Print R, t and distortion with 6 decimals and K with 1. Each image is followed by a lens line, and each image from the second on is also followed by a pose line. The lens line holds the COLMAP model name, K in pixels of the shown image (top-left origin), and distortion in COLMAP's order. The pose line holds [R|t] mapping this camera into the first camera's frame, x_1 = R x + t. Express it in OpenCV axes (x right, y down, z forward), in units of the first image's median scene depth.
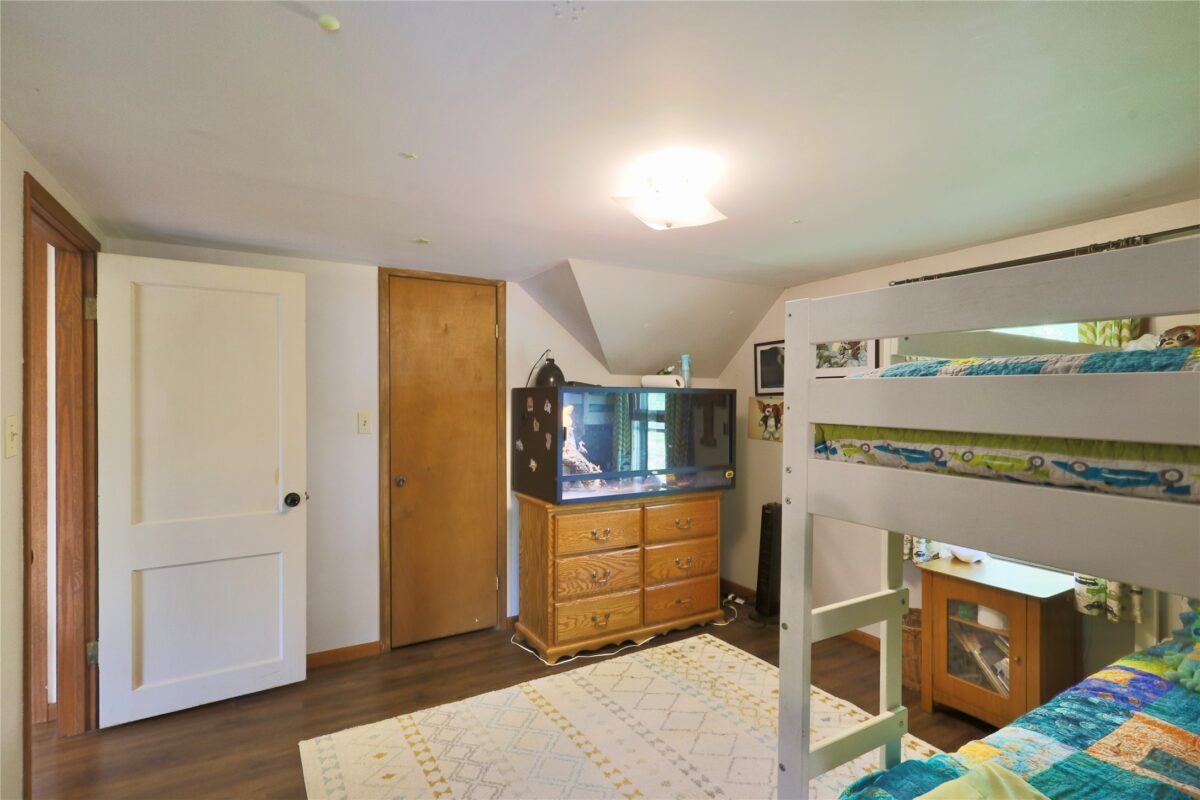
lens RADIAL K [[591.9, 0, 597.4], [0, 591.9, 402.1], [0, 0, 1]] dist [-0.000318, 0.002097]
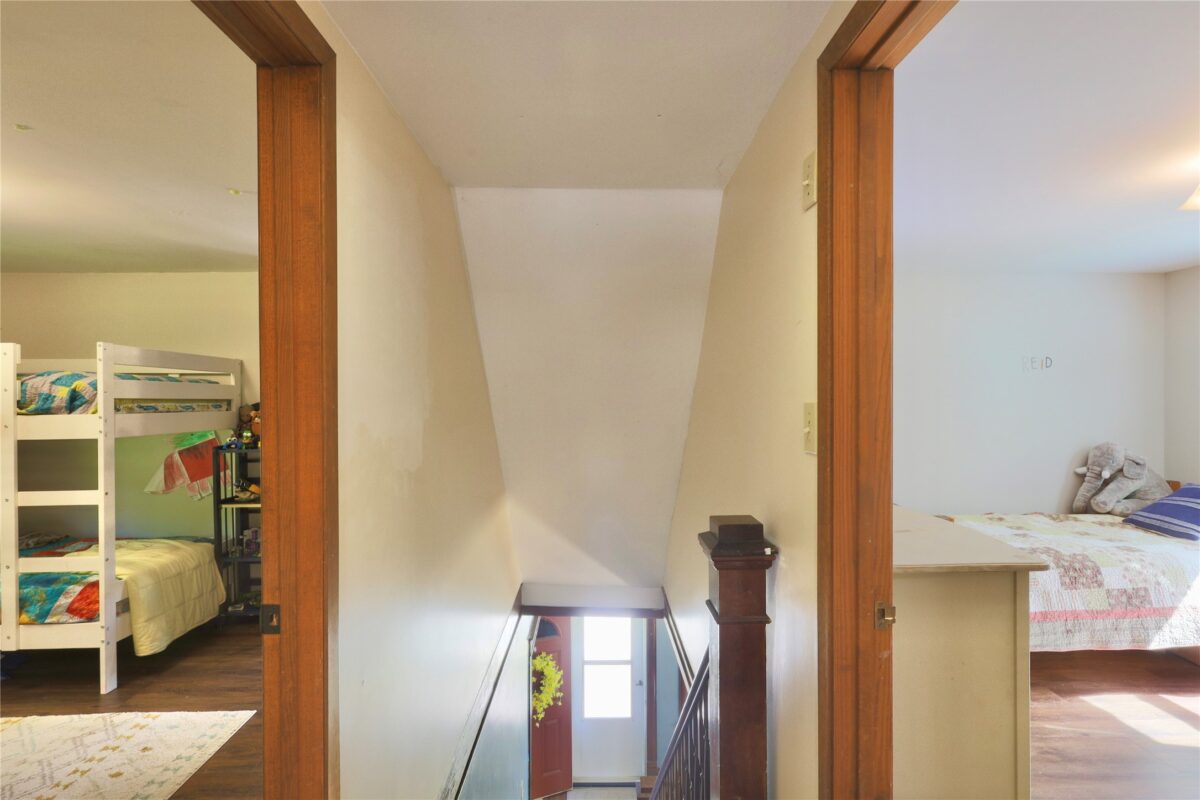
lens RADIAL K [[591.9, 0, 599.5], [0, 591.9, 401.1], [0, 0, 1]] dist [-0.000318, 0.002097]
pose [[-0.871173, -0.004888, 0.490952, -0.854587], [0.004435, 0.999831, 0.017825, 0.004412], [-0.490956, 0.017706, -0.871004, 0.741416]]
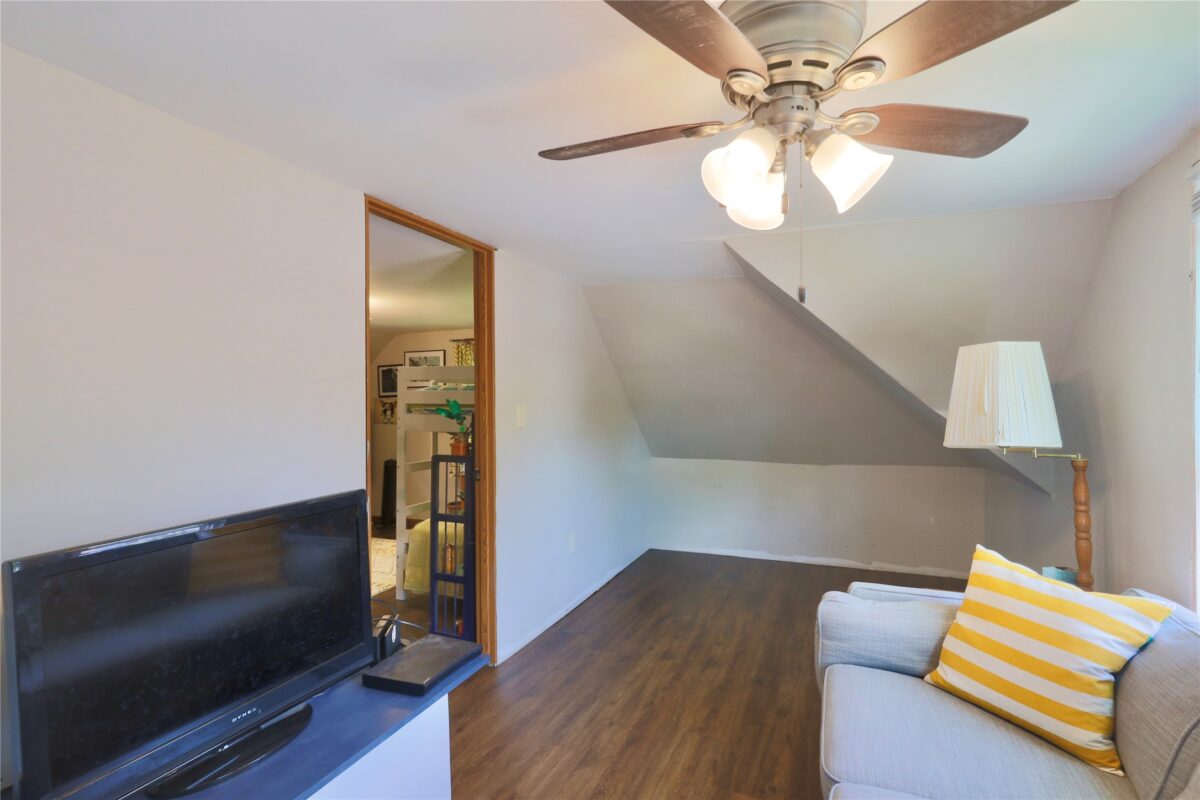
lens RADIAL K [[591.9, 0, 601.5], [0, 591.9, 406.5], [0, 0, 1]] dist [-0.000318, 0.002097]
pose [[0.801109, -0.012473, 0.598389, -0.269364], [0.011441, 0.999919, 0.005525, 0.016171], [-0.598409, 0.002420, 0.801187, -0.837059]]
